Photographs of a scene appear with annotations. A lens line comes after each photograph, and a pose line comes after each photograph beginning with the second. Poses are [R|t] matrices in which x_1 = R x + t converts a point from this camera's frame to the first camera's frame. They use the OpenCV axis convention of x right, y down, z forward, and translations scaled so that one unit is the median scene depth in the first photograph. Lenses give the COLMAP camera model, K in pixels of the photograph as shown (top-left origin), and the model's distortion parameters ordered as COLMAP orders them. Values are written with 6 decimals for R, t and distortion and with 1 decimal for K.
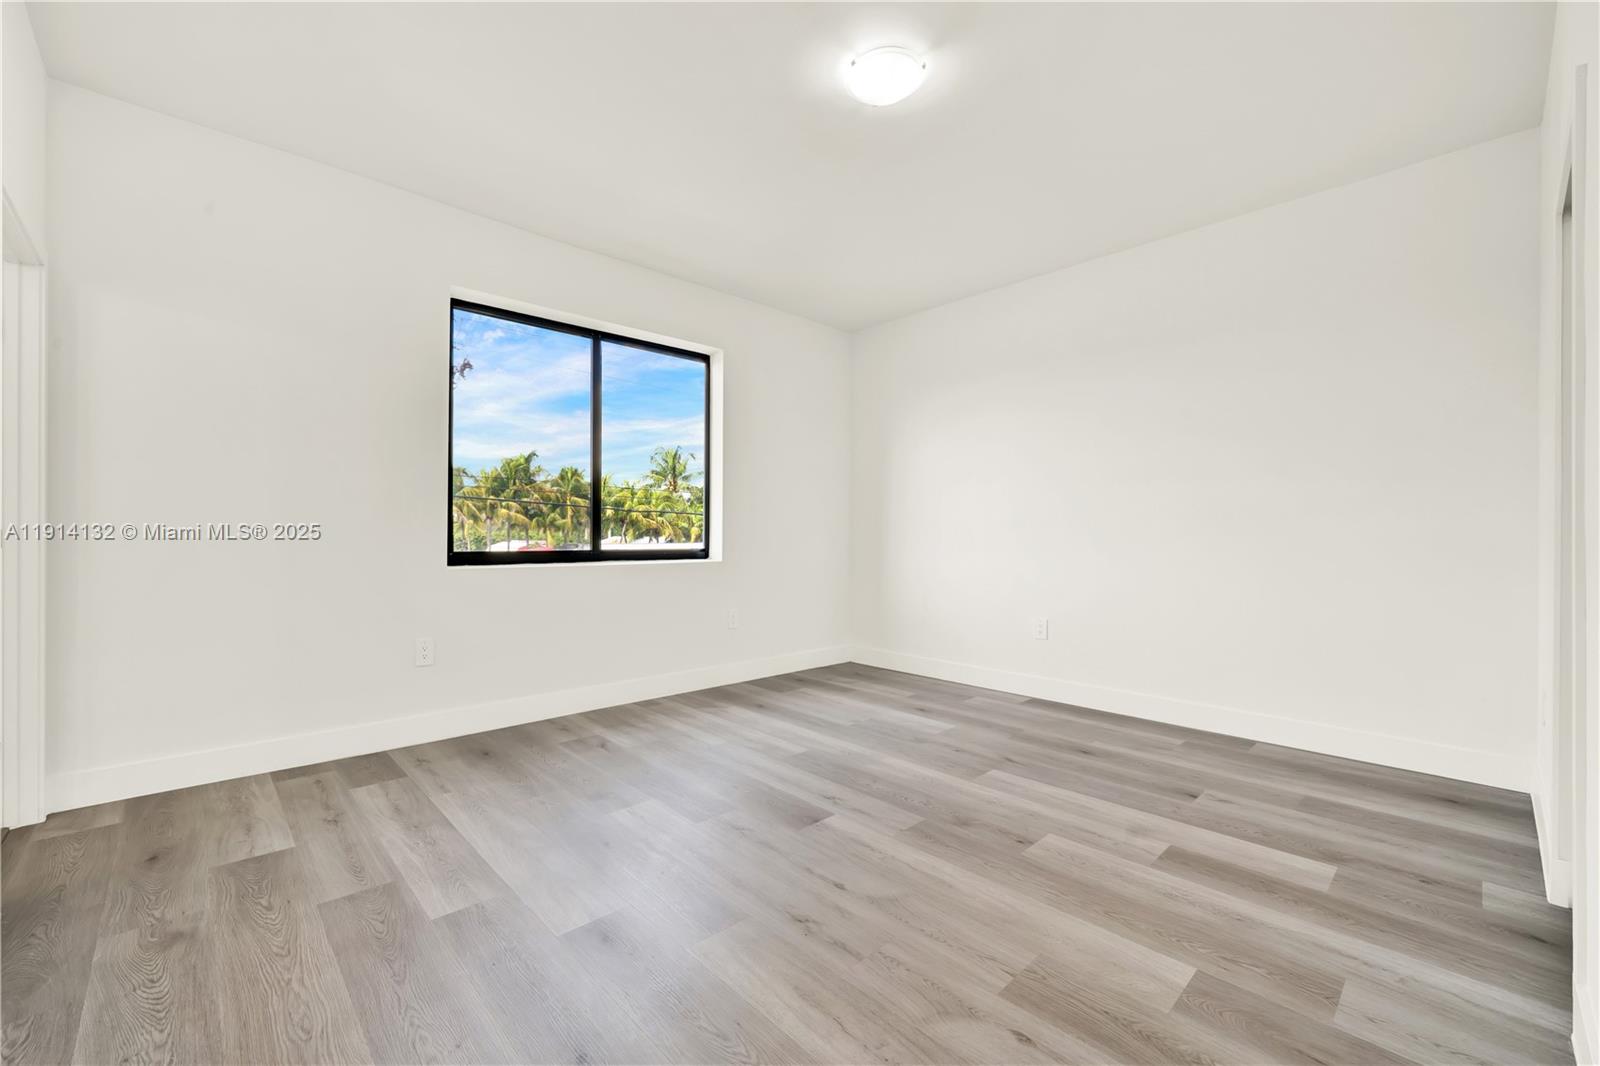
lens RADIAL K [[614.2, 0, 803.6], [0, 614.2, 531.1], [0, 0, 1]] dist [0.000074, 0.000381]
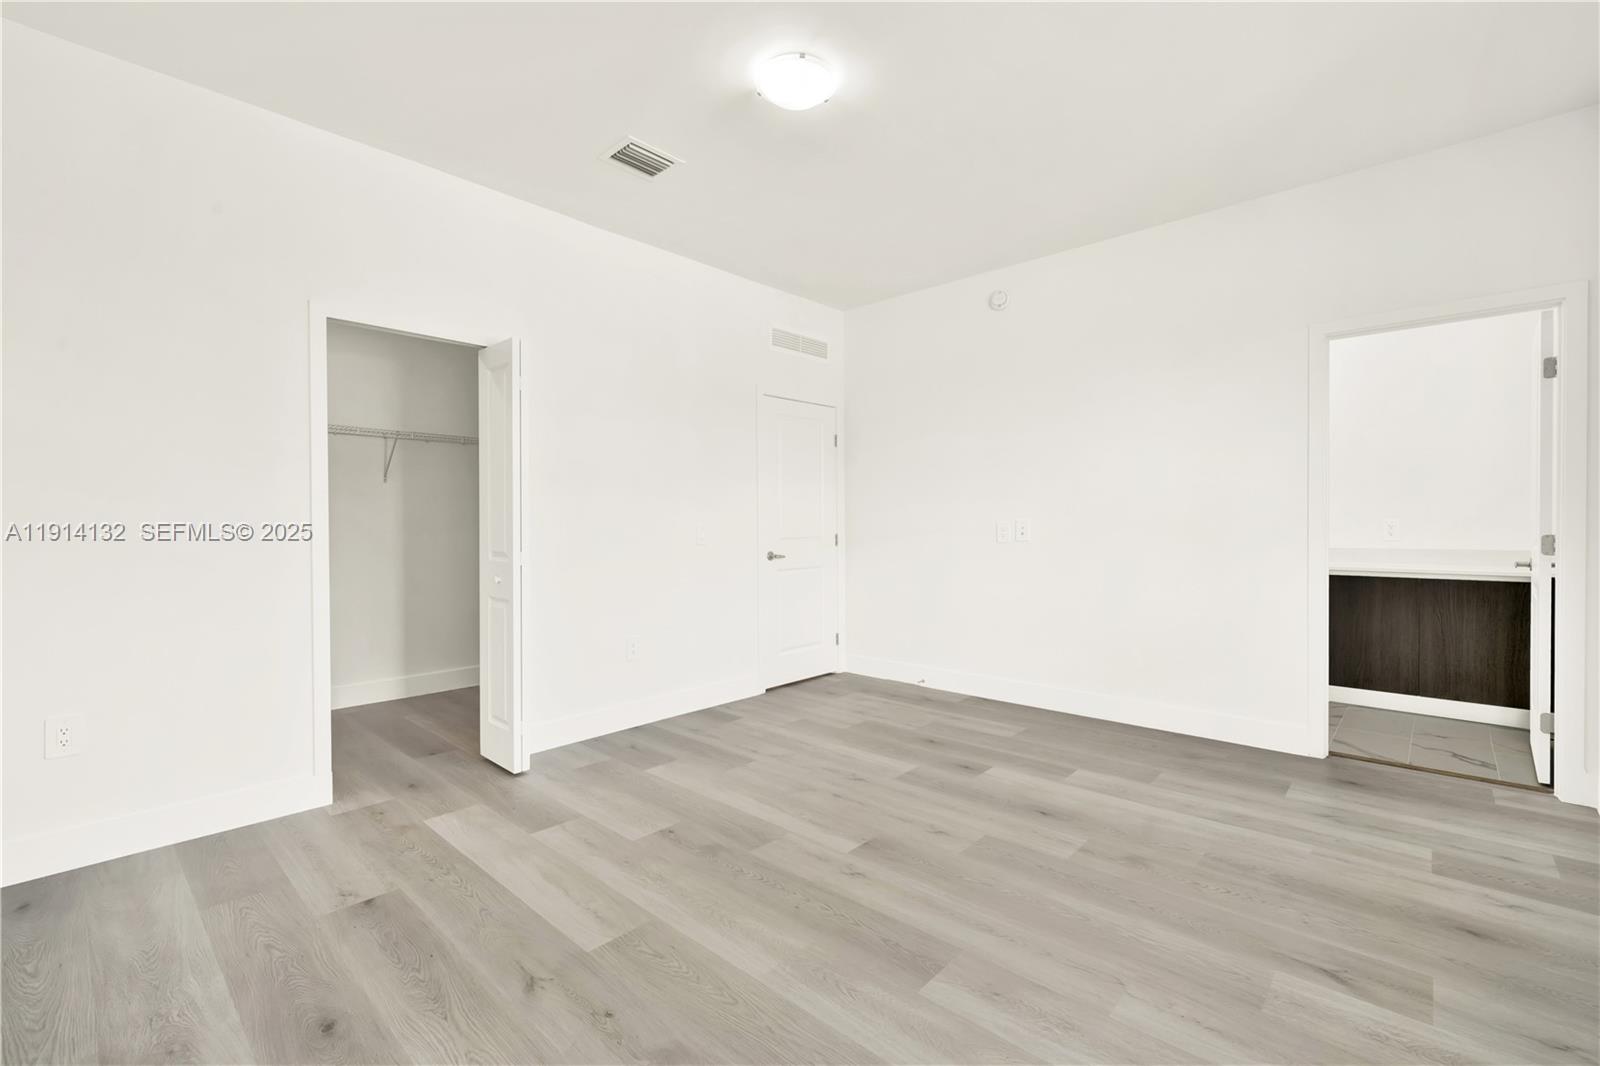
lens RADIAL K [[614.2, 0, 803.6], [0, 614.2, 531.1], [0, 0, 1]] dist [0.000074, 0.000381]
pose [[-0.998901, 0.002223, -0.046826, 0.162611], [0.001932, 0.999979, 0.006243, -0.019599], [0.046839, 0.006146, -0.998884, 1.954835]]
